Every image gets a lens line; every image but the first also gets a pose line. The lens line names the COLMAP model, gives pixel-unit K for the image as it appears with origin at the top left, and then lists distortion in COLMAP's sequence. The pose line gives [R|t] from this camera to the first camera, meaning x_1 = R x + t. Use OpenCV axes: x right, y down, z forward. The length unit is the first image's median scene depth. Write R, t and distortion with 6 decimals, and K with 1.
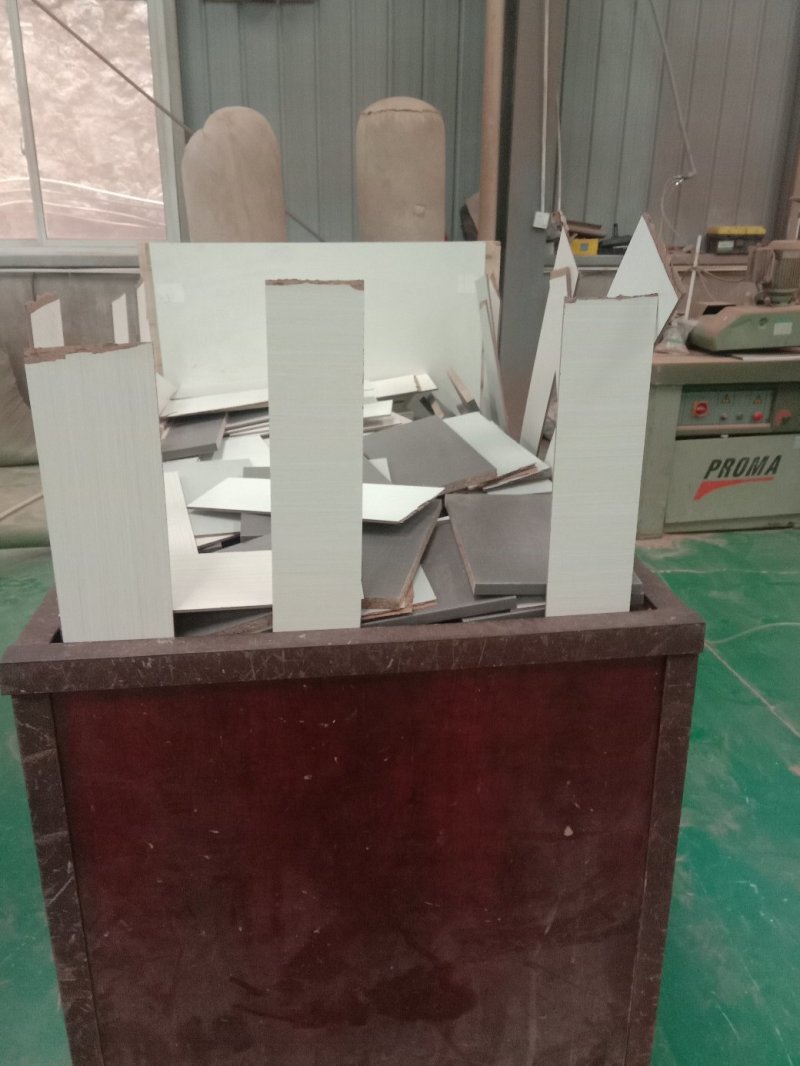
lens RADIAL K [[836.7, 0, 392.9], [0, 836.7, 526.9], [0, 0, 1]] dist [0.075459, -0.110507]
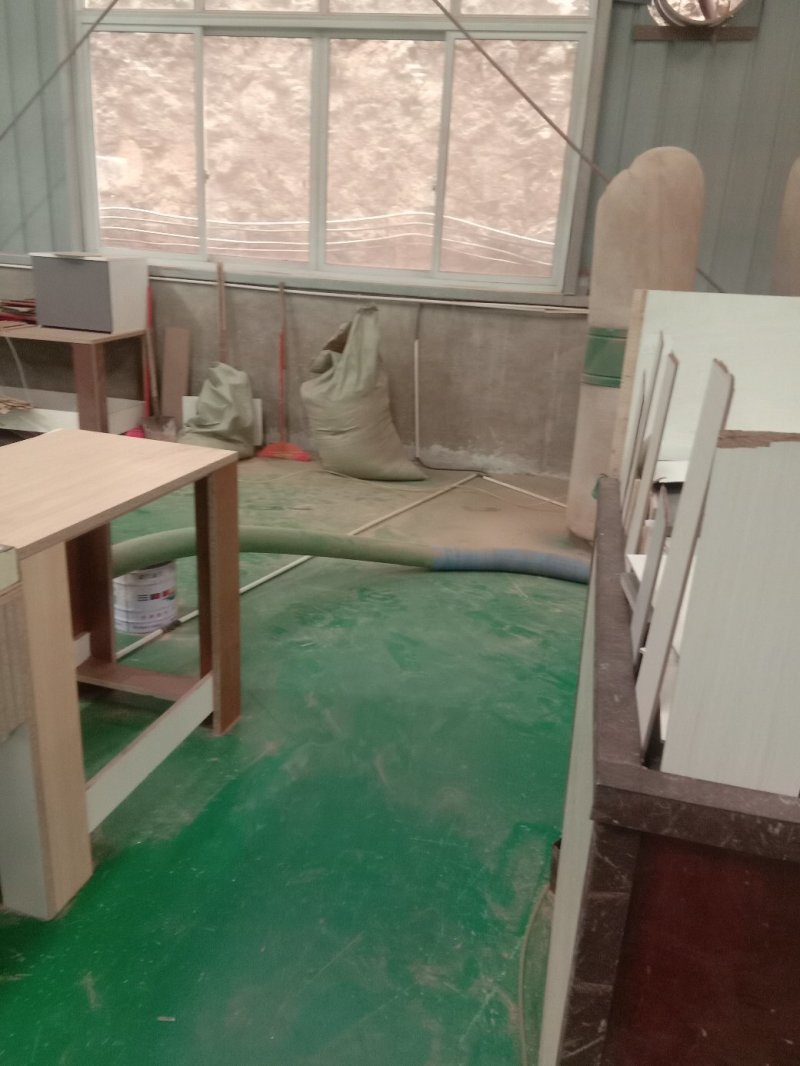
lens RADIAL K [[827.9, 0, 389.6], [0, 827.9, 530.1], [0, 0, 1]] dist [0.108129, -0.171107]
pose [[0.929984, 0.160809, -0.330561, -0.346319], [-0.171850, 0.985114, -0.004242, -0.040903], [0.324958, 0.060752, 0.943775, 0.100582]]
